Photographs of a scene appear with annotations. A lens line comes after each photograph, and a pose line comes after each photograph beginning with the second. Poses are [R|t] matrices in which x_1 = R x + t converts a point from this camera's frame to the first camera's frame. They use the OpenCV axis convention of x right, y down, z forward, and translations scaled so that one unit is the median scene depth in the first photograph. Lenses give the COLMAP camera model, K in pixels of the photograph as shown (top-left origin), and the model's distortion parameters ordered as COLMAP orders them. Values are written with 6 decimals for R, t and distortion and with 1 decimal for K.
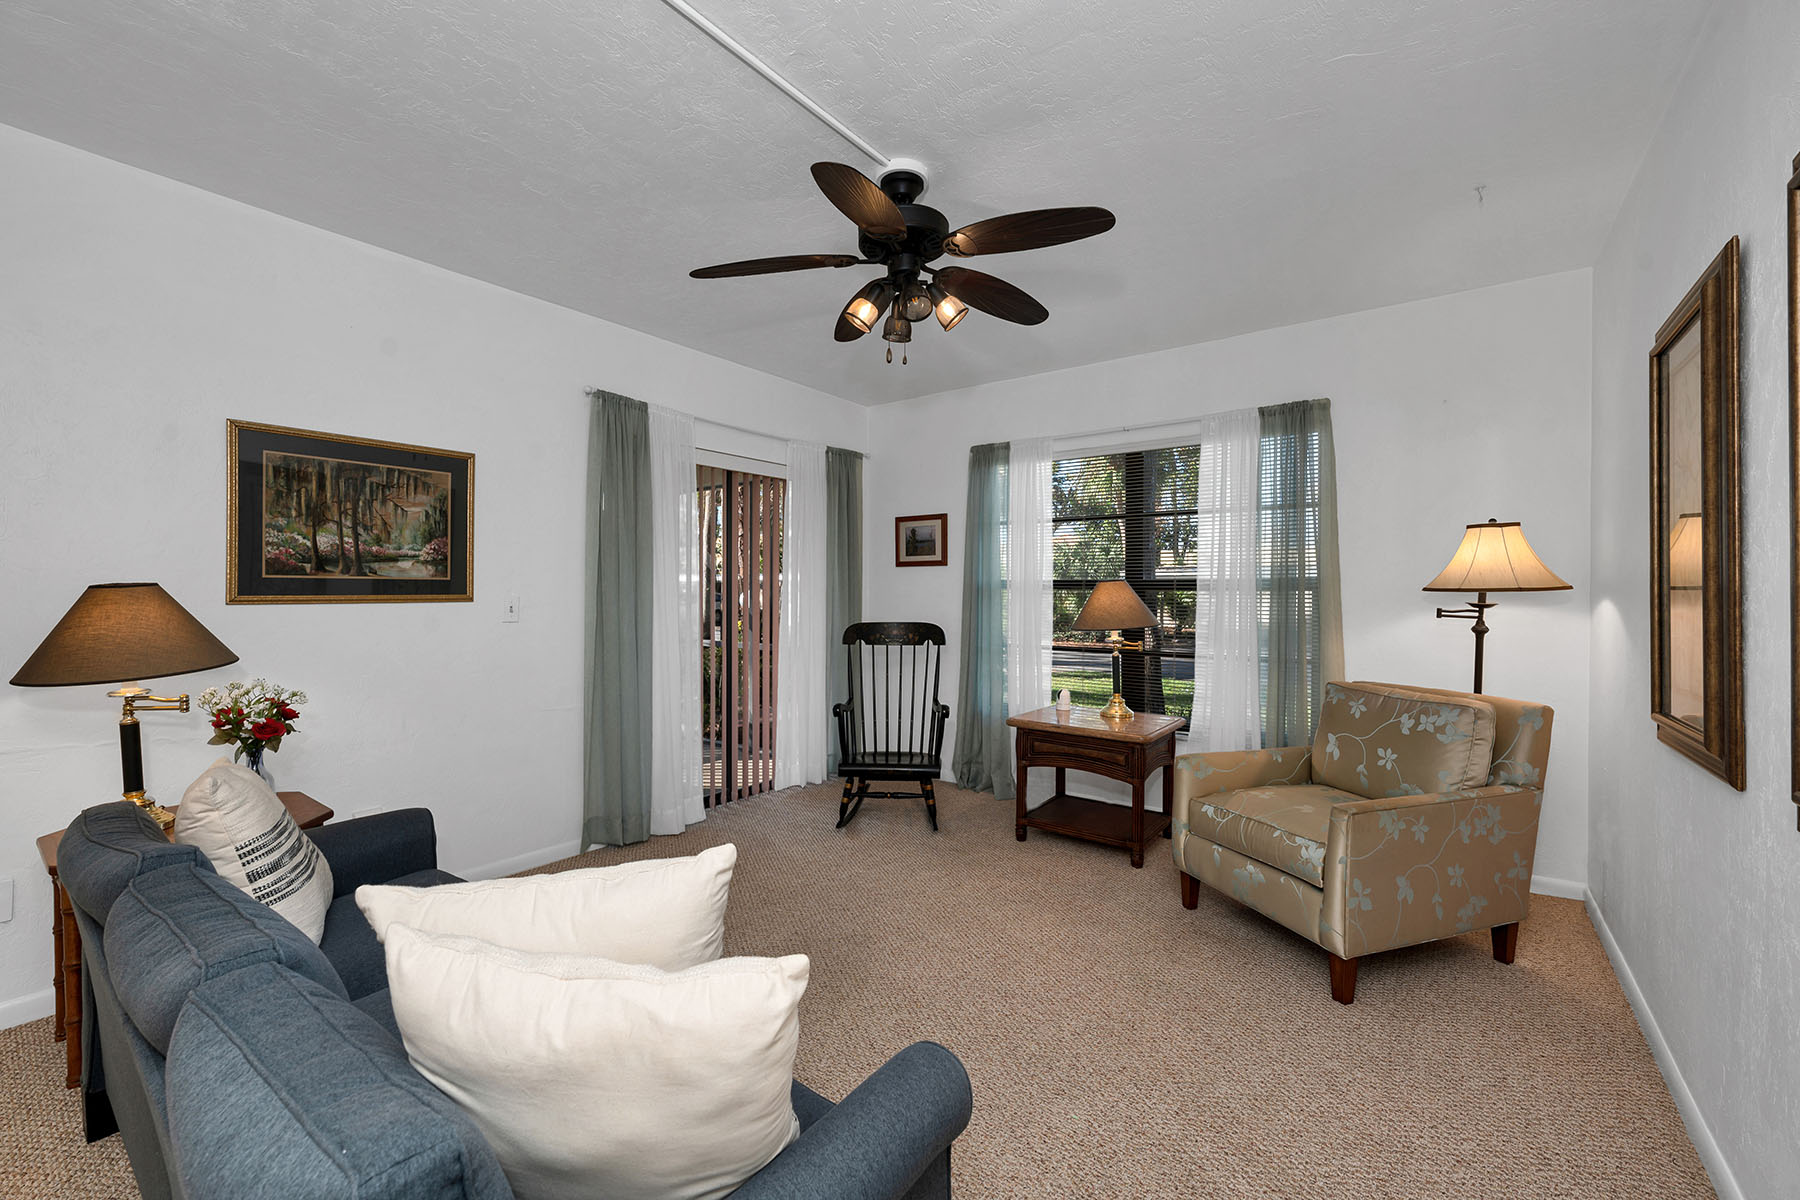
lens RADIAL K [[716.1, 0, 896.3], [0, 716.1, 600.4], [0, 0, 1]] dist [-0.004333, 0.001220]
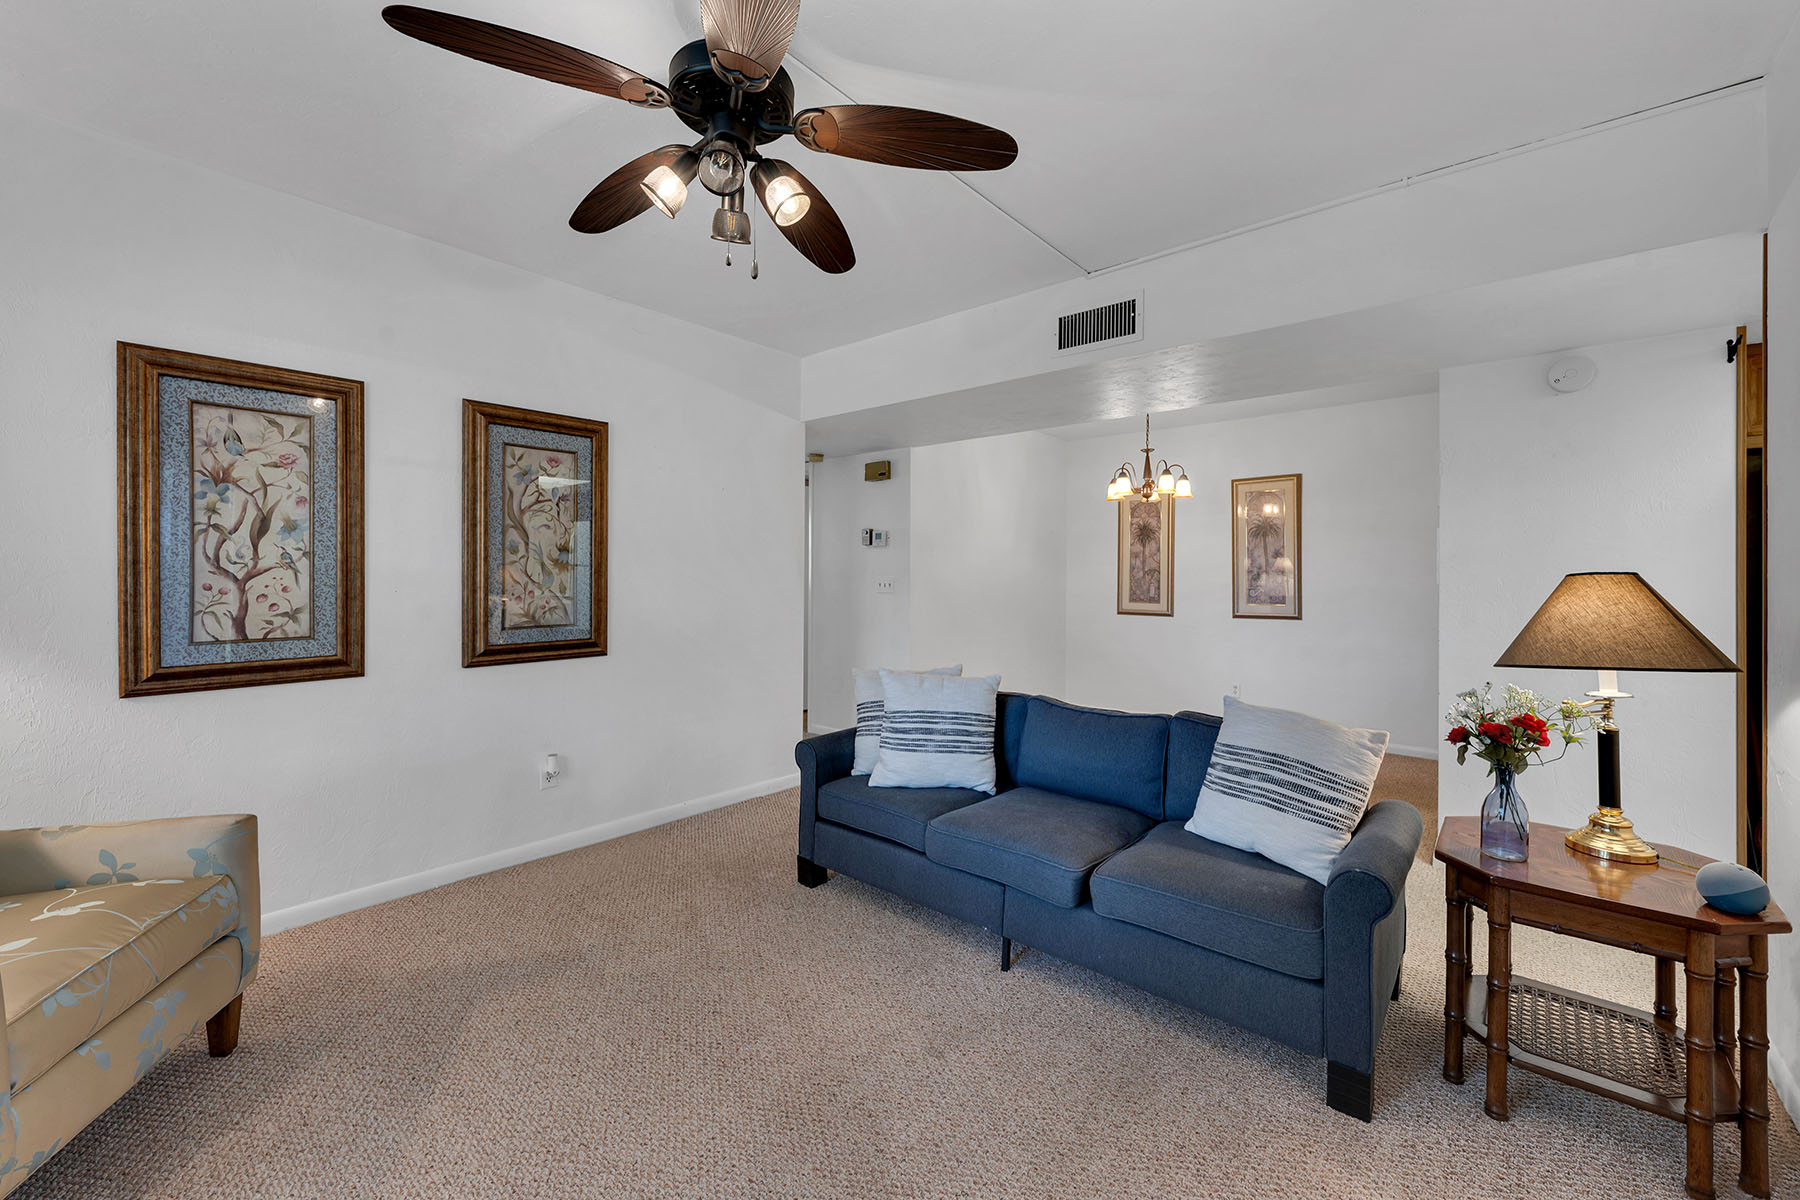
lens RADIAL K [[725.6, 0, 894.5], [0, 725.6, 583.5], [0, 0, 1]] dist [0.000309, -0.000711]
pose [[-0.998179, -0.010631, 0.059385, -0.131604], [-0.009503, 0.999769, 0.019255, -0.011692], [-0.059576, 0.018656, -0.998049, 1.103287]]
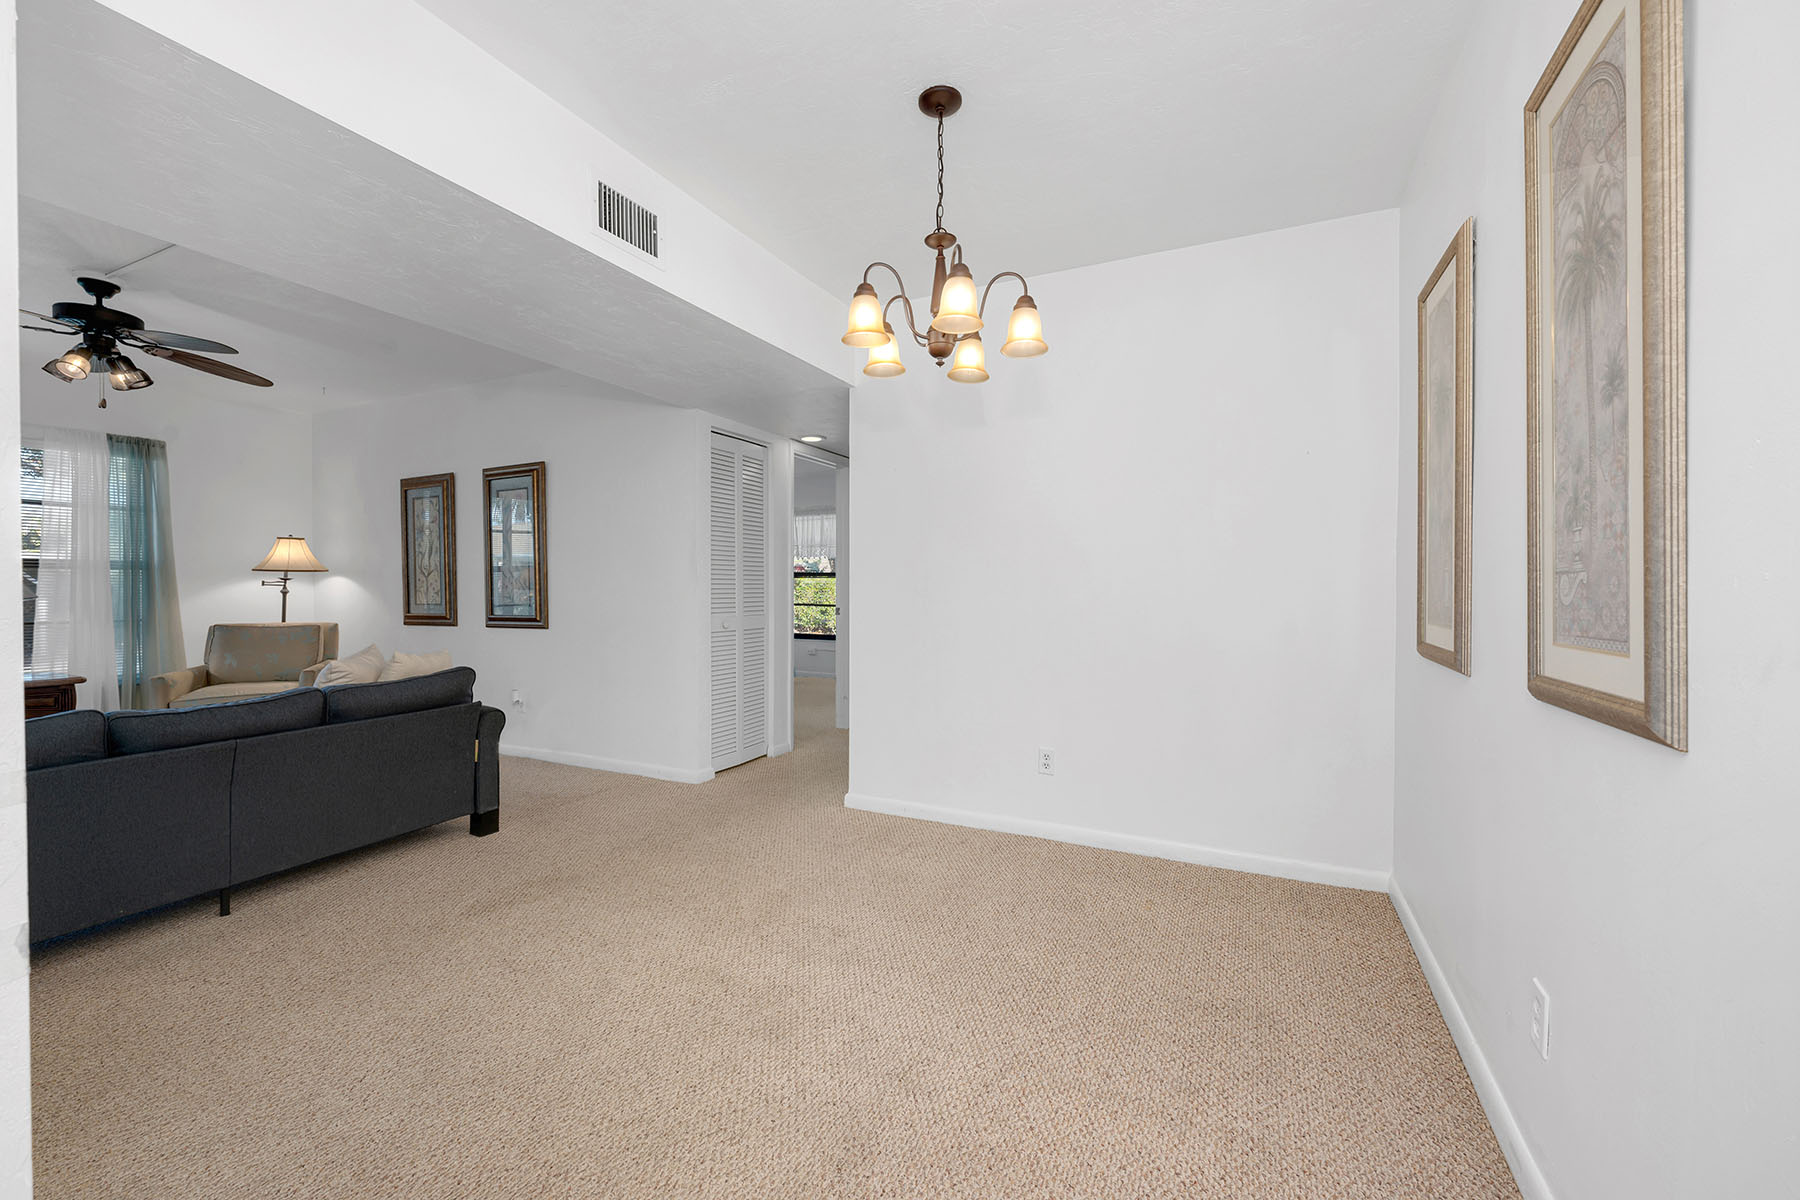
lens RADIAL K [[725.6, 0, 894.5], [0, 725.6, 600.6], [0, 0, 1]] dist [0.000309, -0.000711]
pose [[-0.193011, -0.020452, 0.980983, -1.120125], [0.008785, 0.999707, 0.022571, 0.028031], [-0.981157, 0.012975, -0.192775, -0.188809]]
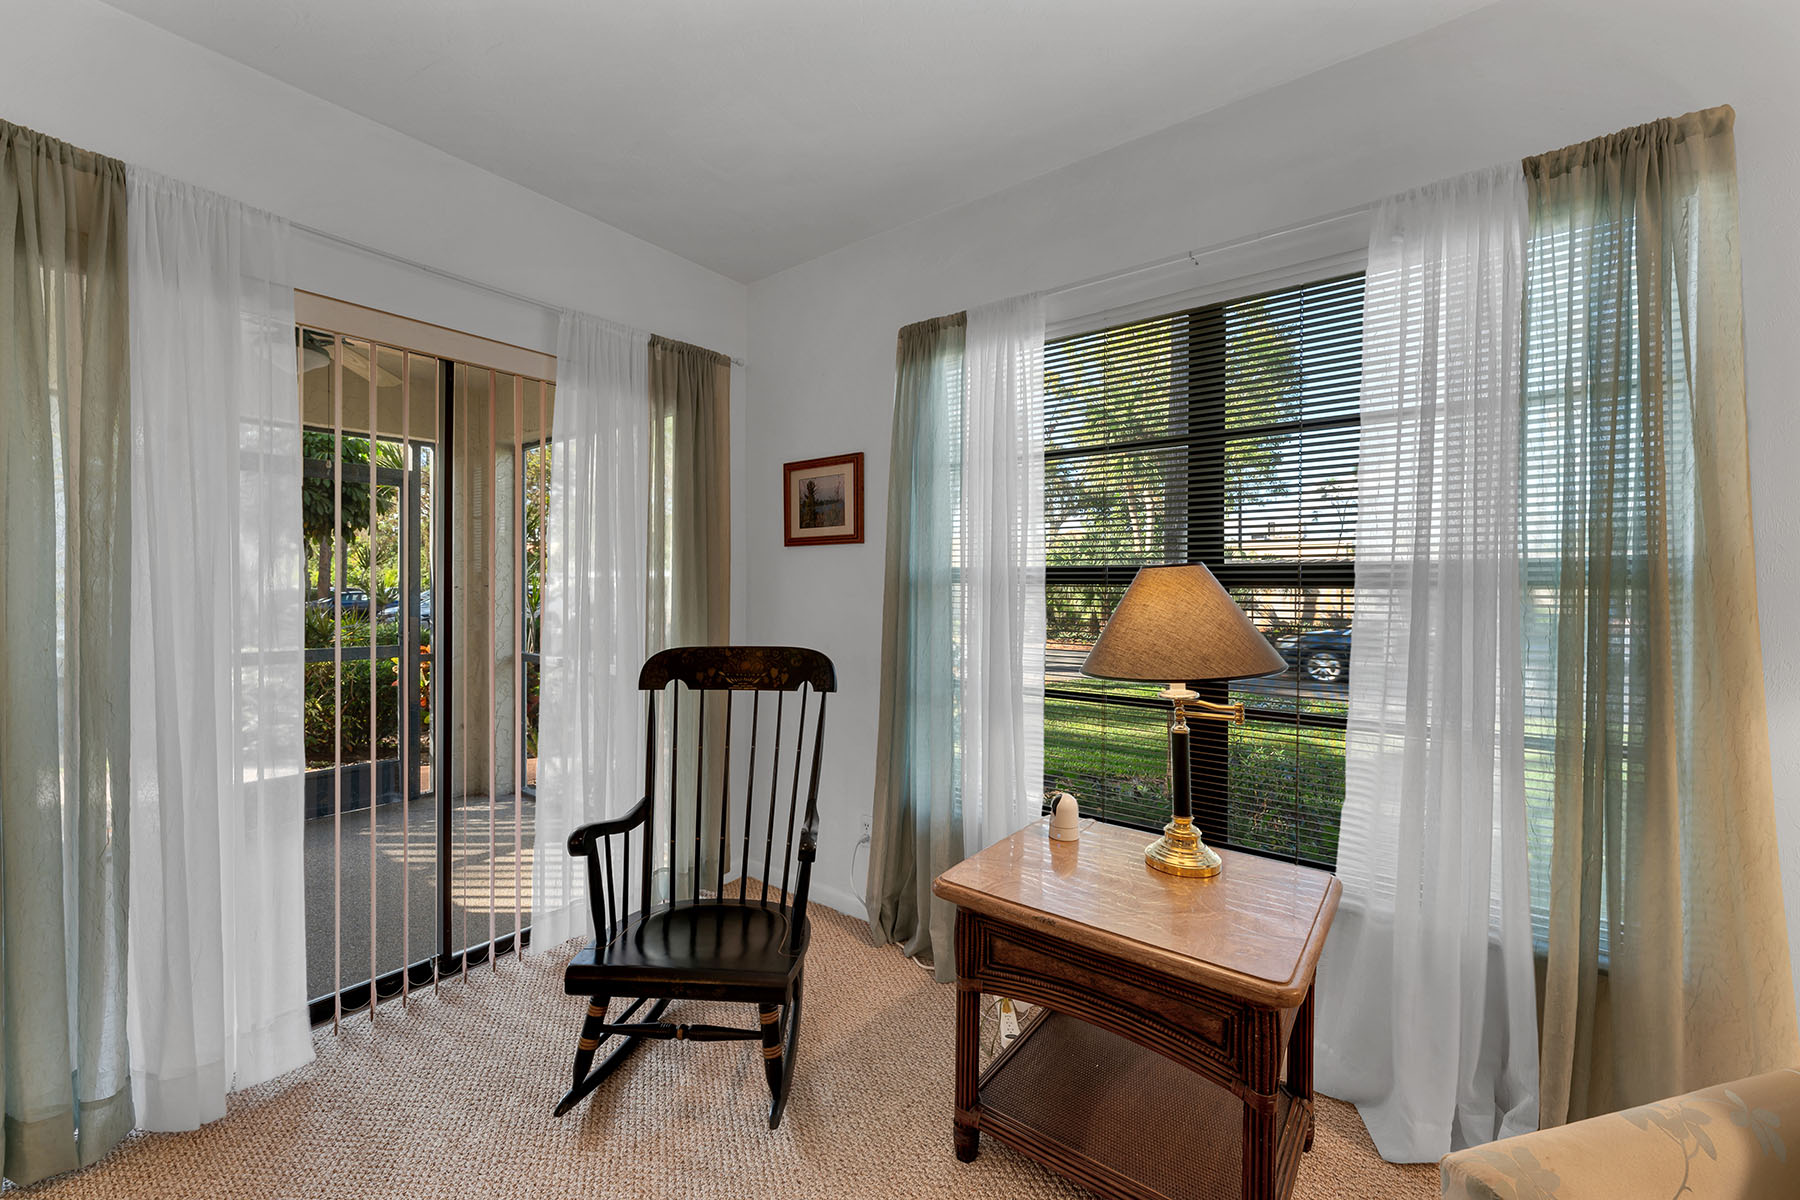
lens RADIAL K [[725.6, 0, 887.1], [0, 725.6, 592.7], [0, 0, 1]] dist [0.000309, -0.000711]
pose [[0.999845, 0.002695, -0.017385, 0.133513], [-0.002784, 0.999983, -0.005054, -0.008242], [0.017371, 0.005101, 0.999836, 0.557974]]
